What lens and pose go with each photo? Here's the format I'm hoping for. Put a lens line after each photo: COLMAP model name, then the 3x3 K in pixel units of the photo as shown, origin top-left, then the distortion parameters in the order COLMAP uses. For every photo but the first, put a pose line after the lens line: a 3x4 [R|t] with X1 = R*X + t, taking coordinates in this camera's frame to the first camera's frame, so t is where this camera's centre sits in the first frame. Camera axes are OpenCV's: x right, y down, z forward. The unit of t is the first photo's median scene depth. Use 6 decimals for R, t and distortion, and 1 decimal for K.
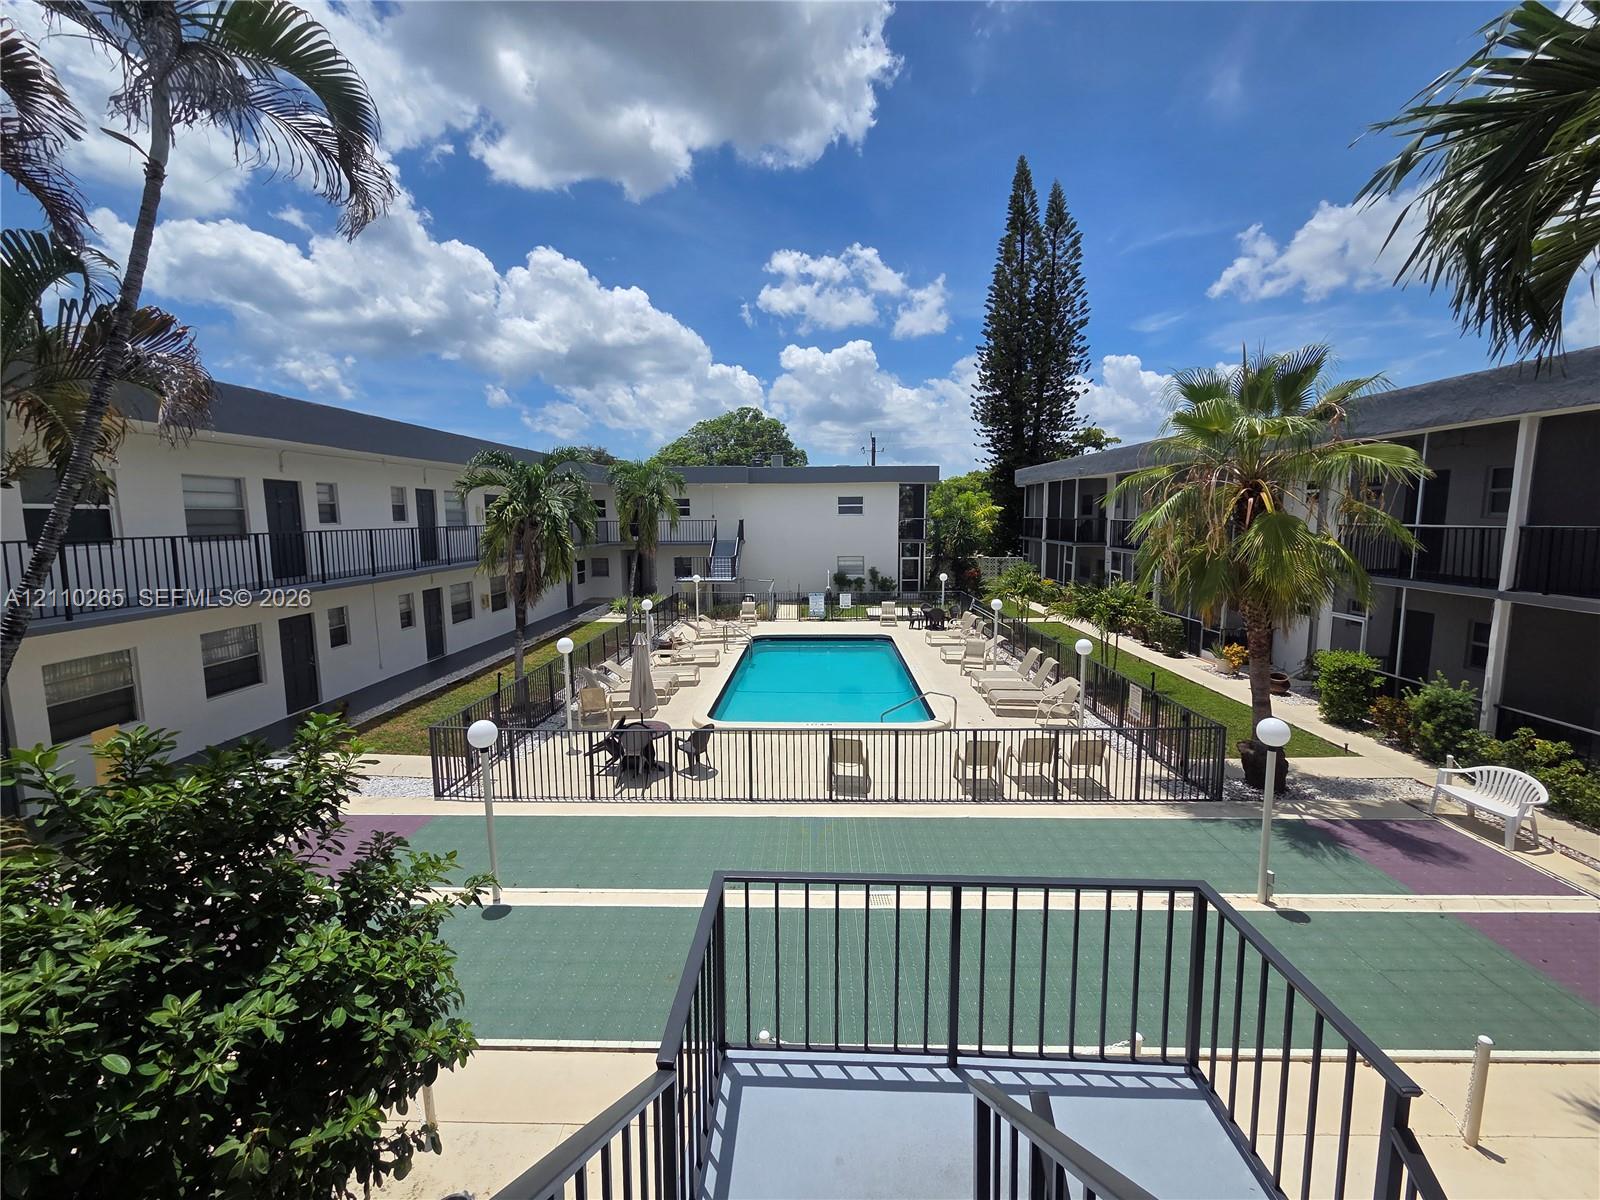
lens RADIAL K [[656.1, 0, 805.3], [0, 656.1, 595.4], [0, 0, 1]] dist [-0.006196, 0.000307]
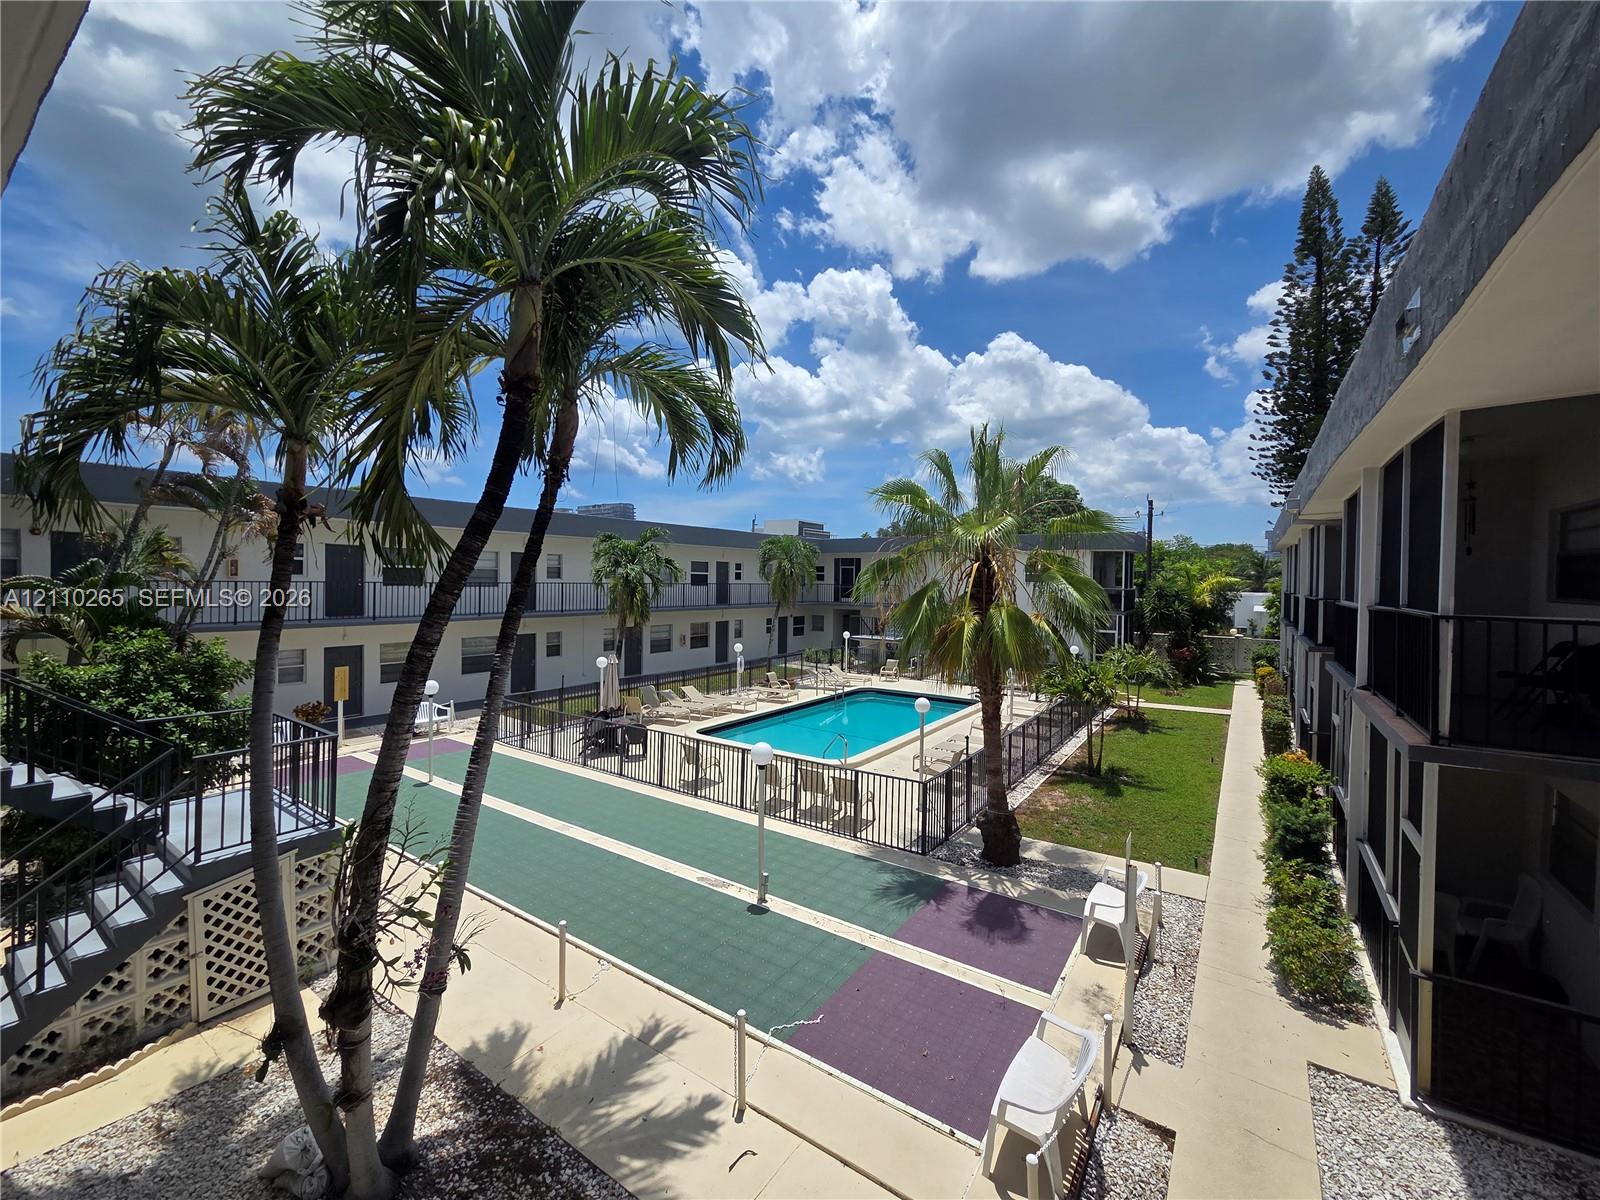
lens RADIAL K [[656.1, 0, 801.1], [0, 656.1, 594.1], [0, 0, 1]] dist [-0.006196, 0.000307]
pose [[0.837777, 0.030186, -0.545178, 0.890093], [-0.085374, 0.993432, -0.076189, -0.002782], [0.539297, 0.110374, 0.834851, -0.021072]]
